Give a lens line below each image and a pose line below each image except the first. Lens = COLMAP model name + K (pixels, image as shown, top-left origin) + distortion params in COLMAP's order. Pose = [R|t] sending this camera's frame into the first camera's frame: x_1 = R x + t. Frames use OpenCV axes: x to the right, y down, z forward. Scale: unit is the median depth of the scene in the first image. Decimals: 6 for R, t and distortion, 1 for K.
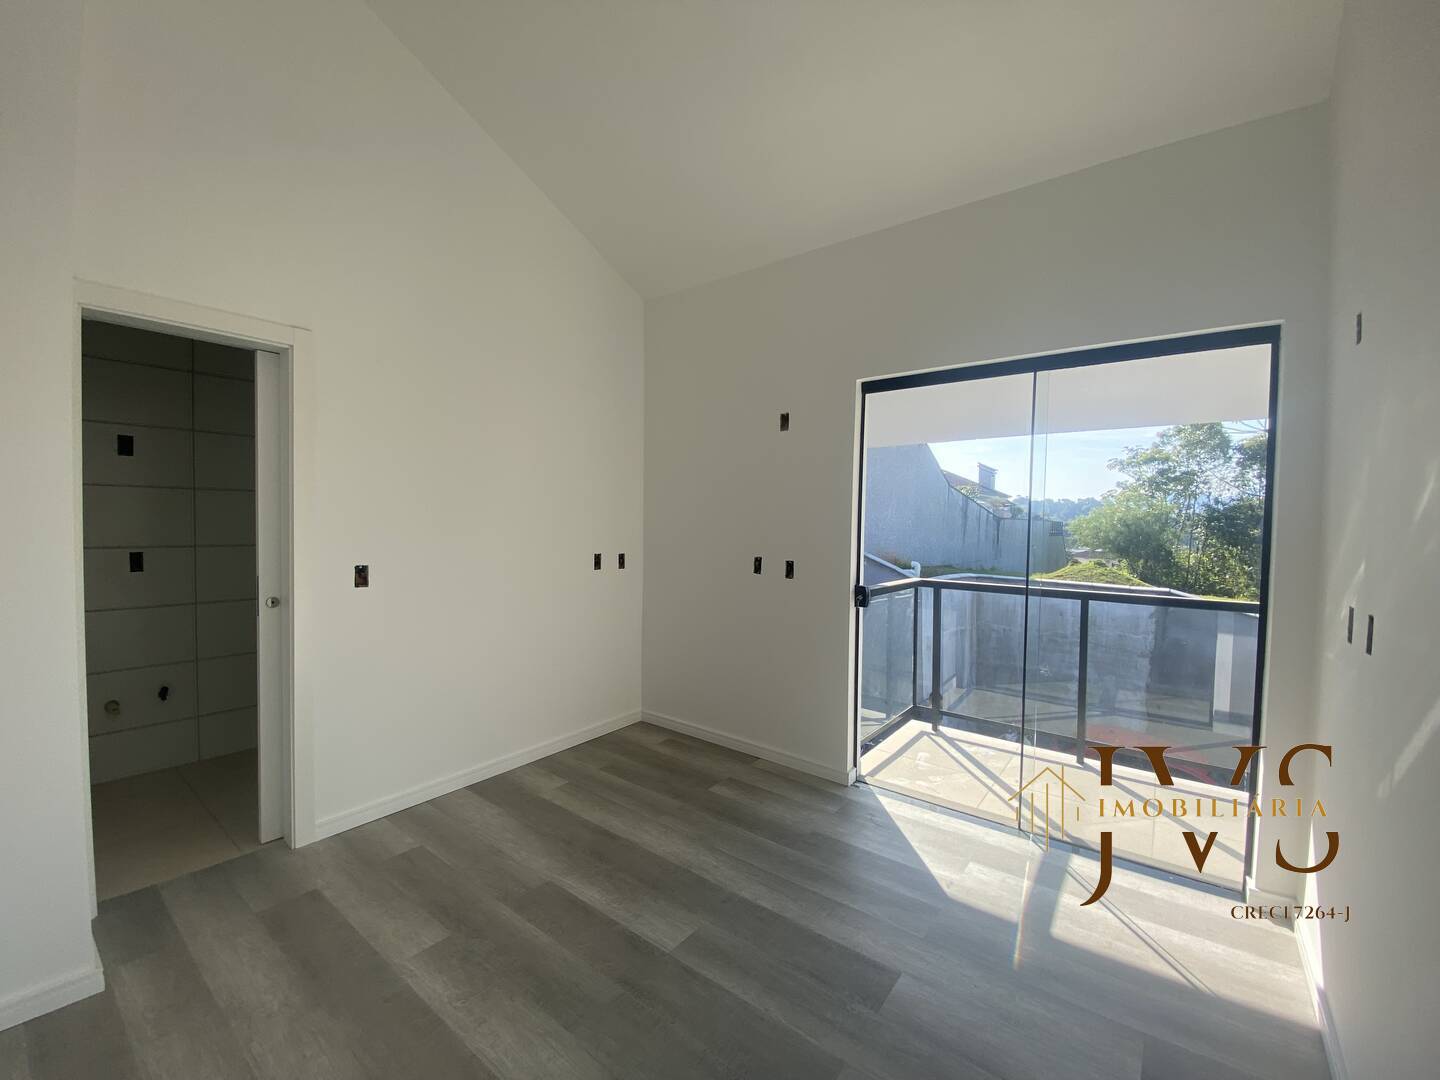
lens RADIAL K [[585.3, 0, 711.2], [0, 585.3, 542.7], [0, 0, 1]] dist [0.008090, -0.015126]
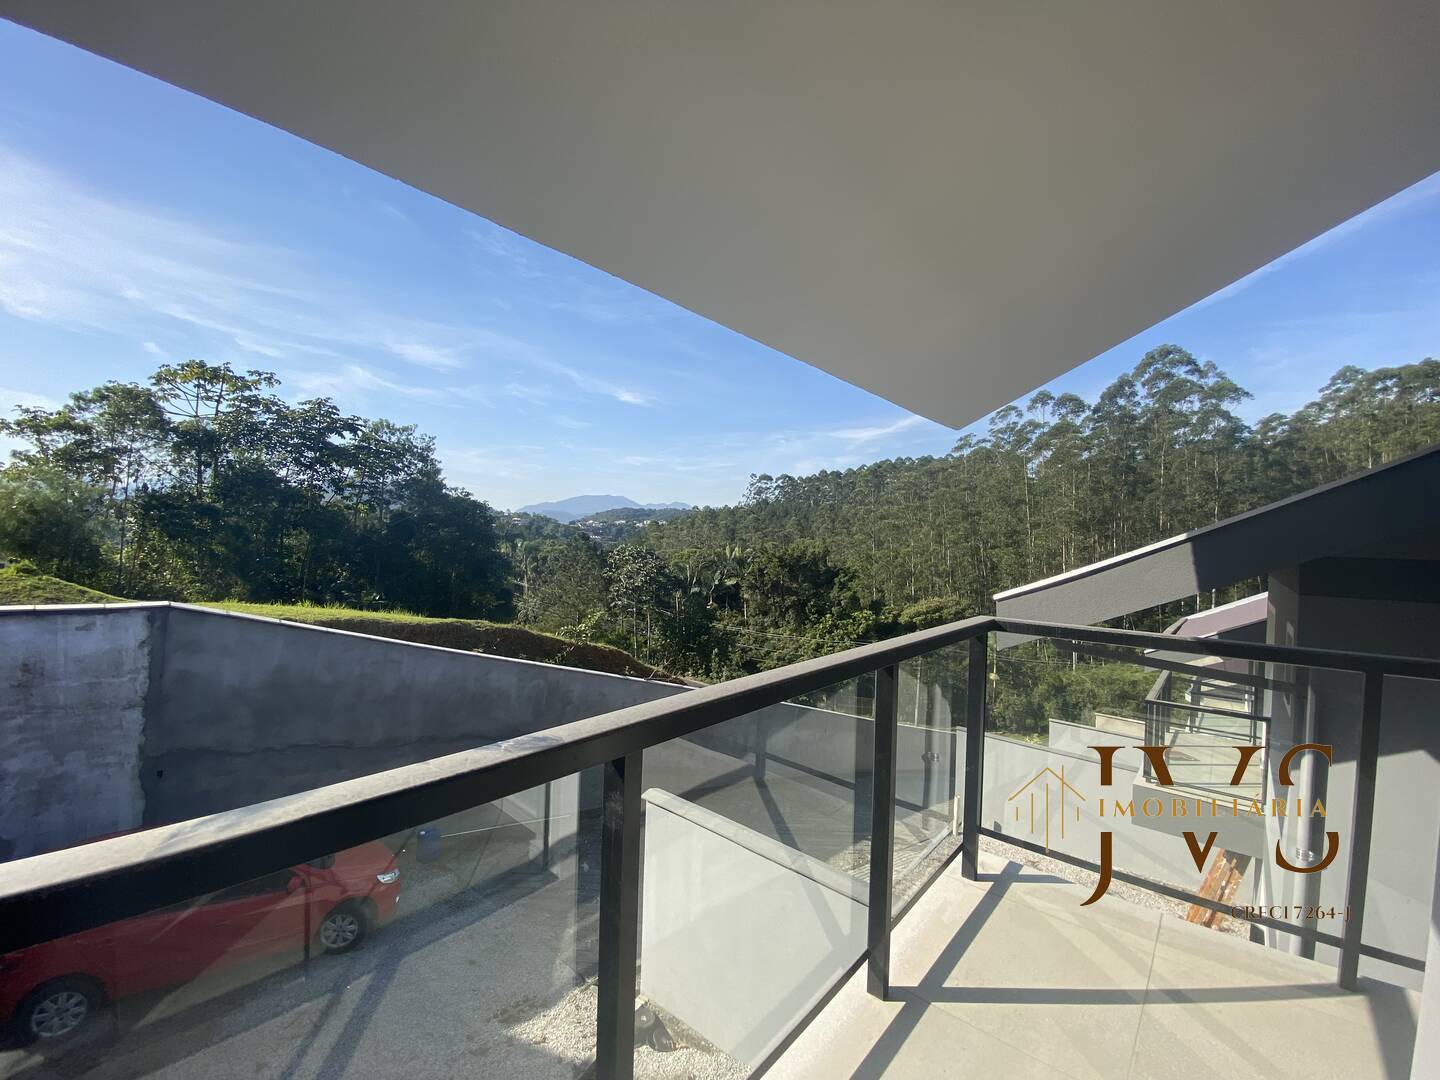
lens RADIAL K [[585.3, 0, 711.2], [0, 585.3, 542.7], [0, 0, 1]] dist [0.008090, -0.015126]
pose [[0.053586, -0.018766, 0.998387, 0.049788], [0.003988, 0.999819, 0.018579, -0.001324], [-0.998555, 0.002986, 0.053651, 0.129835]]
